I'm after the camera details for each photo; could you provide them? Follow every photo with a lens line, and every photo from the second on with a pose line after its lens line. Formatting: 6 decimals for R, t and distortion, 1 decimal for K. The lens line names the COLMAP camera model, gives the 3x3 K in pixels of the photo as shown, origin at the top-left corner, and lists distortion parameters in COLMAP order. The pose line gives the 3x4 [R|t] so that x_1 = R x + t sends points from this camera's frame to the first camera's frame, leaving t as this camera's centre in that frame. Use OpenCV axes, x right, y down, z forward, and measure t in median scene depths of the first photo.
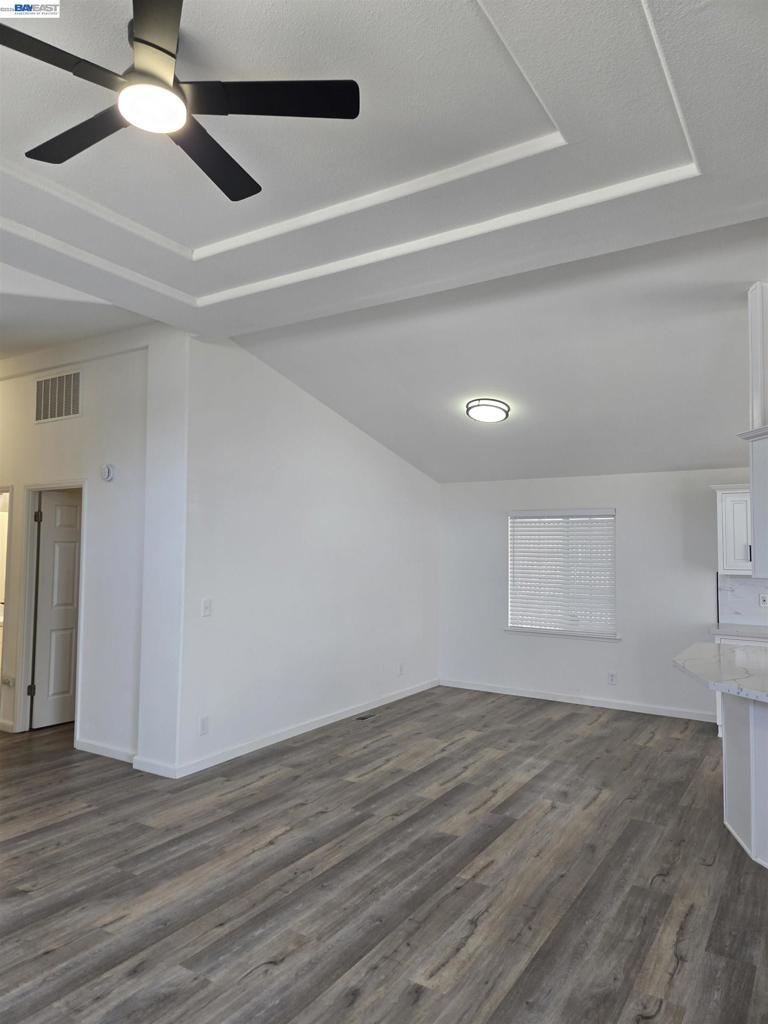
lens RADIAL K [[689.3, 0, 384.2], [0, 689.3, 516.9], [0, 0, 1]] dist [0.088112, -0.067578]
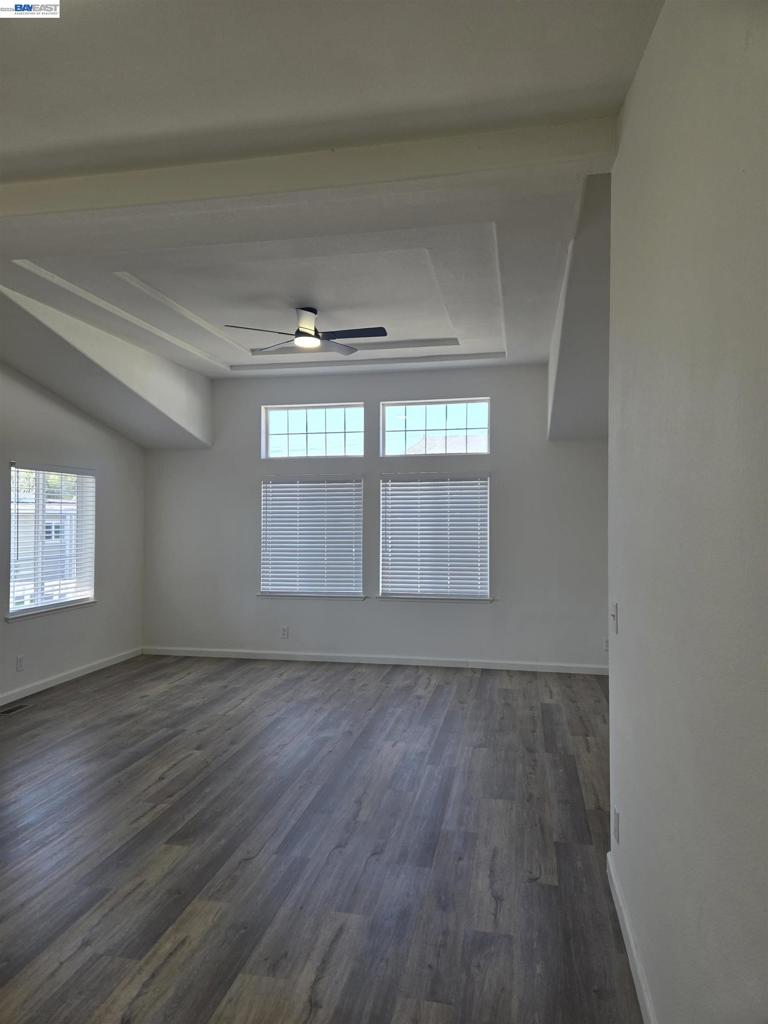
lens RADIAL K [[689.3, 0, 384.2], [0, 689.3, 516.9], [0, 0, 1]] dist [0.088112, -0.067578]
pose [[-0.935668, -0.008015, -0.352790, 0.188876], [0.009458, 0.998813, -0.047777, 0.111448], [0.352754, -0.048041, -0.934482, 2.254221]]
